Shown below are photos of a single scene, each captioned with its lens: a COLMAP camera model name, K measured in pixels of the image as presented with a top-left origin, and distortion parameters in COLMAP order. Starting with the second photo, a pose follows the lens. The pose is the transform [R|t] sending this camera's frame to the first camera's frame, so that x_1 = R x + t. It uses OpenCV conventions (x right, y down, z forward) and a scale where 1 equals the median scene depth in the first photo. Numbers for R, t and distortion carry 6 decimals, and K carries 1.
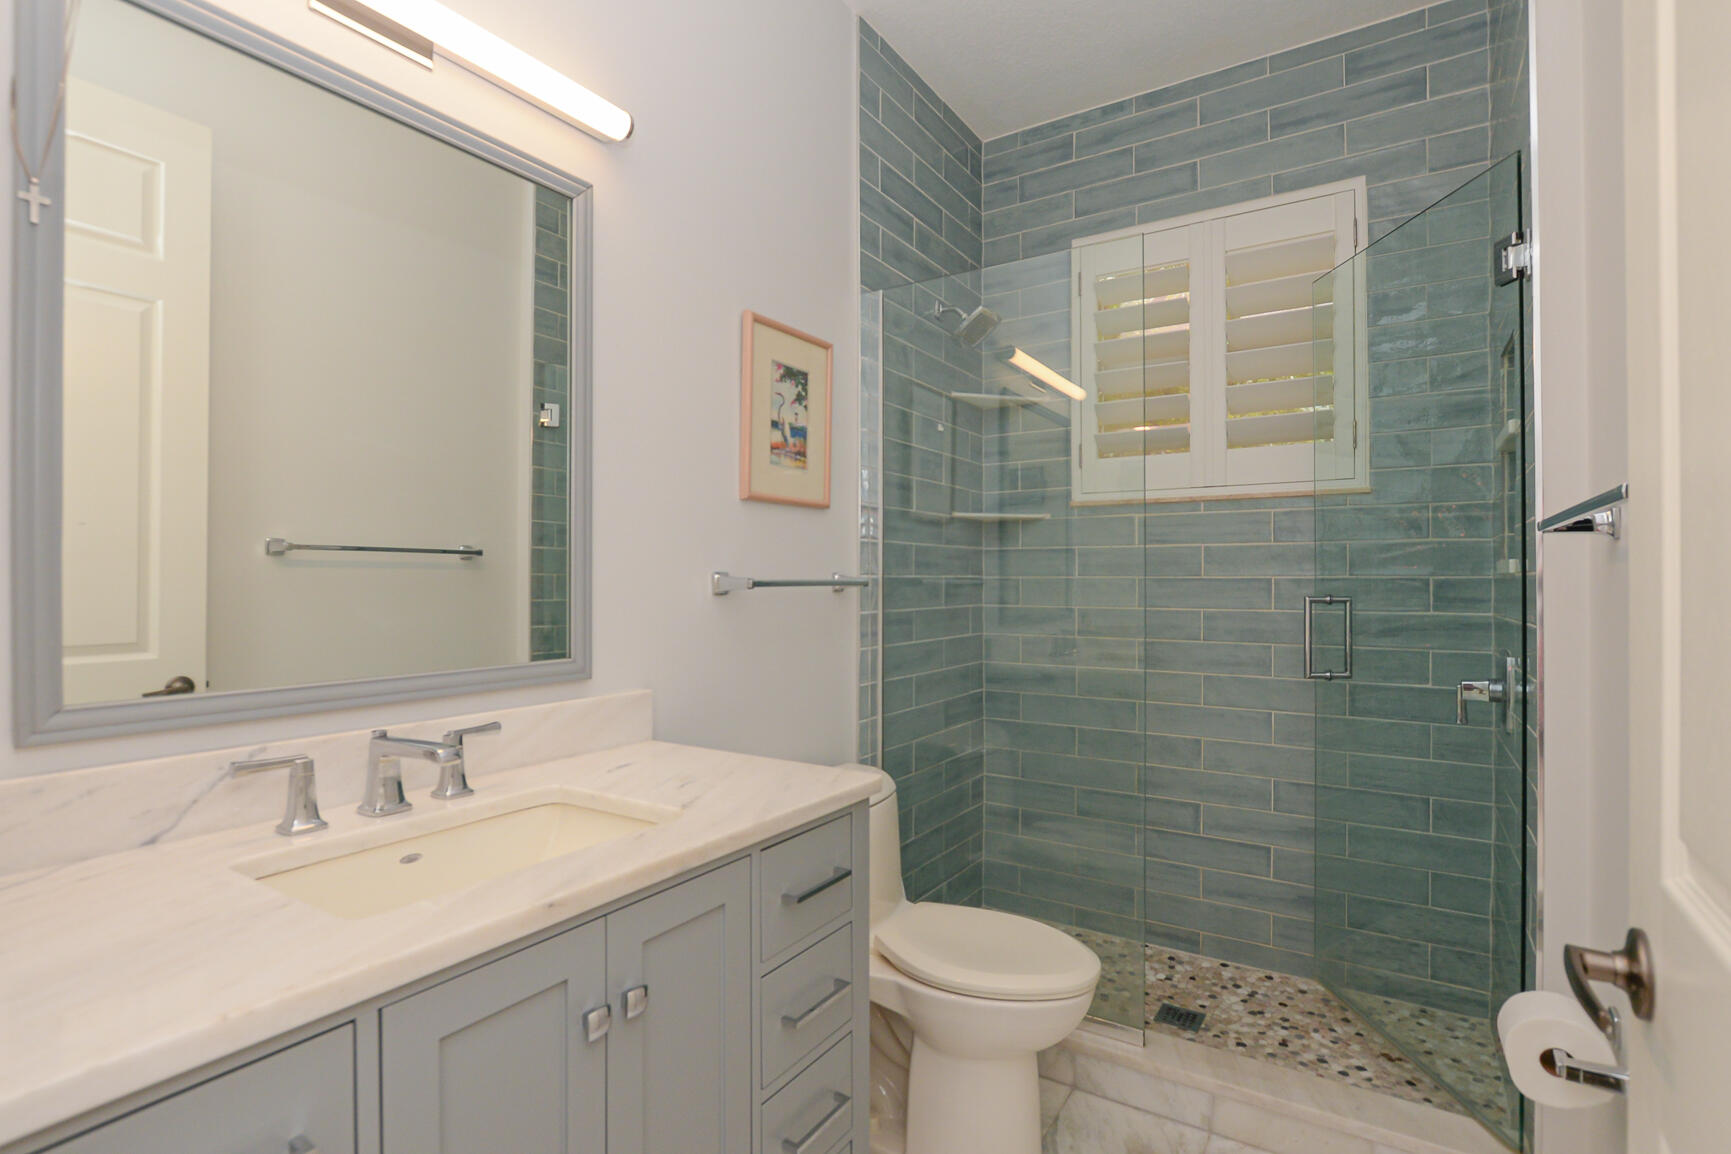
lens RADIAL K [[858.7, 0, 857.2], [0, 858.7, 565.4], [0, 0, 1]] dist [-0.021884, 0.008649]
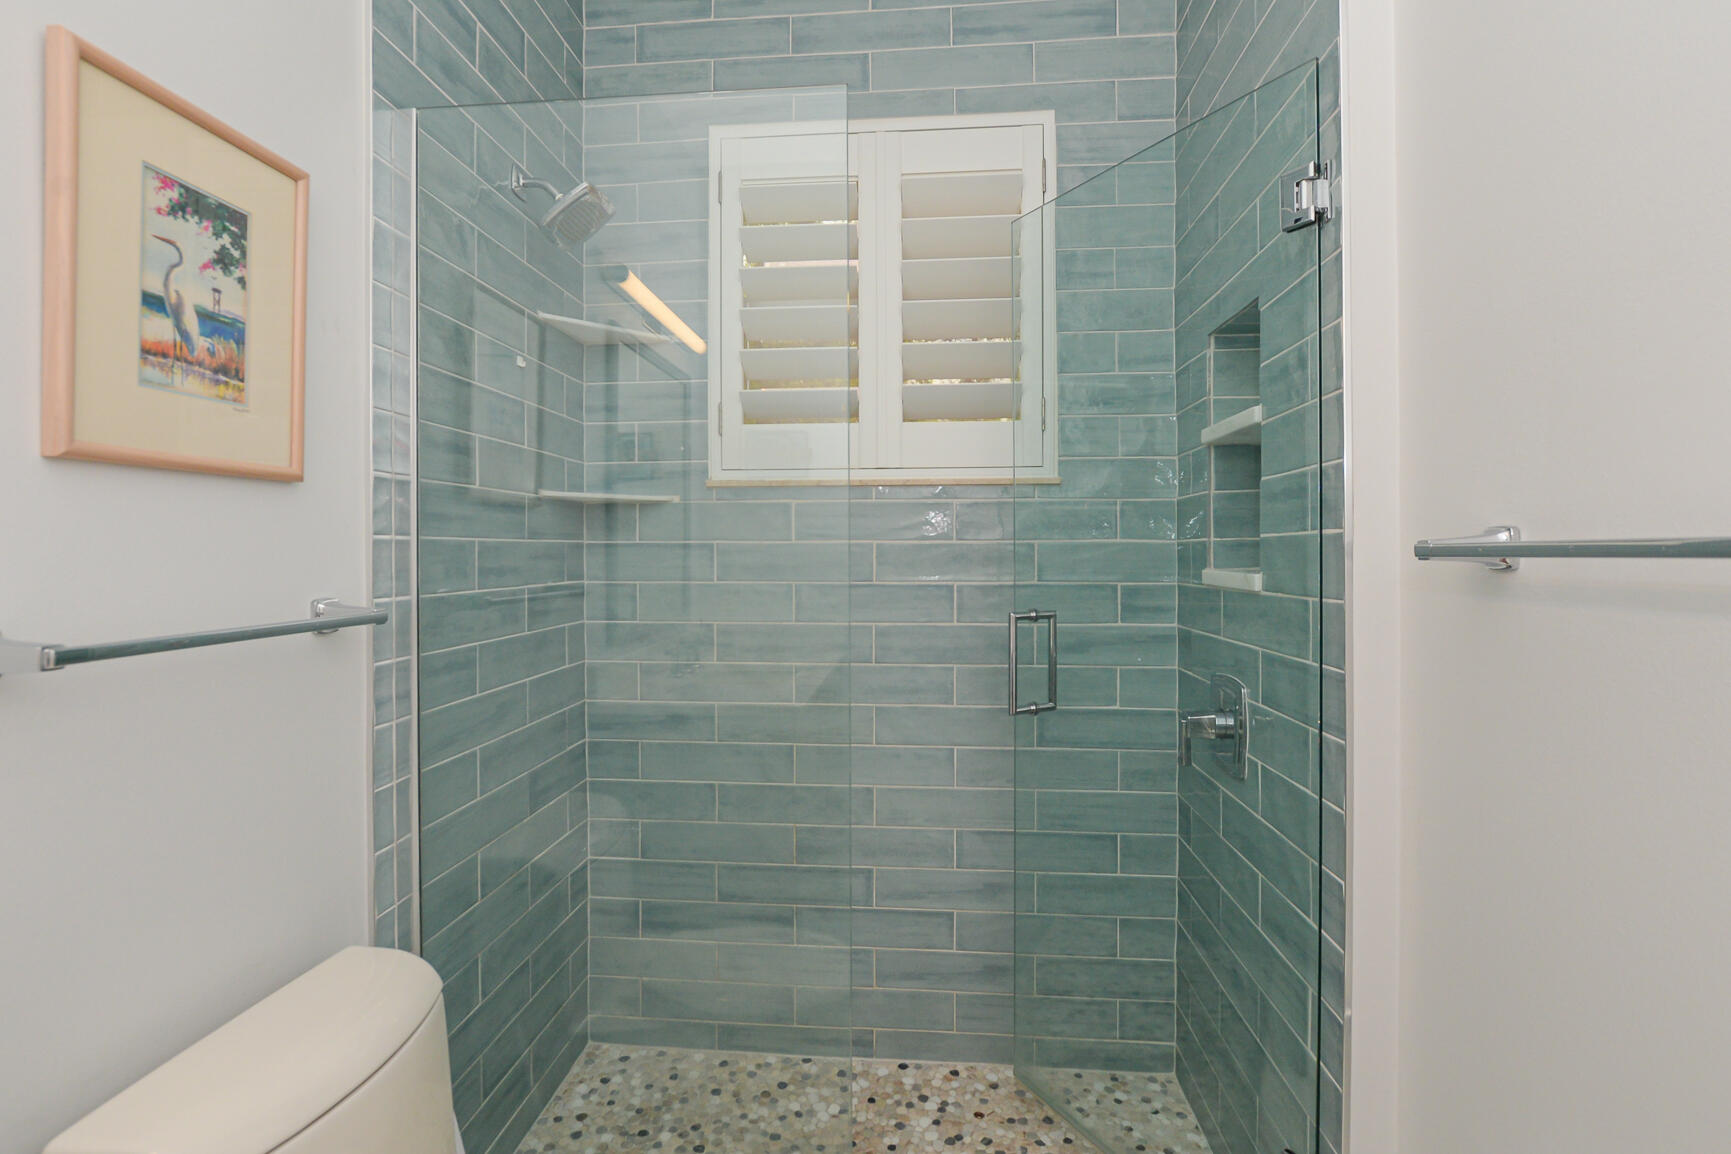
lens RADIAL K [[858.7, 0, 857.2], [0, 858.7, 565.4], [0, 0, 1]] dist [-0.021884, 0.008649]
pose [[0.889661, -0.007727, 0.456557, 0.028597], [-0.007568, 0.999470, 0.031663, -0.029079], [-0.456560, -0.031625, 0.889130, 0.320871]]
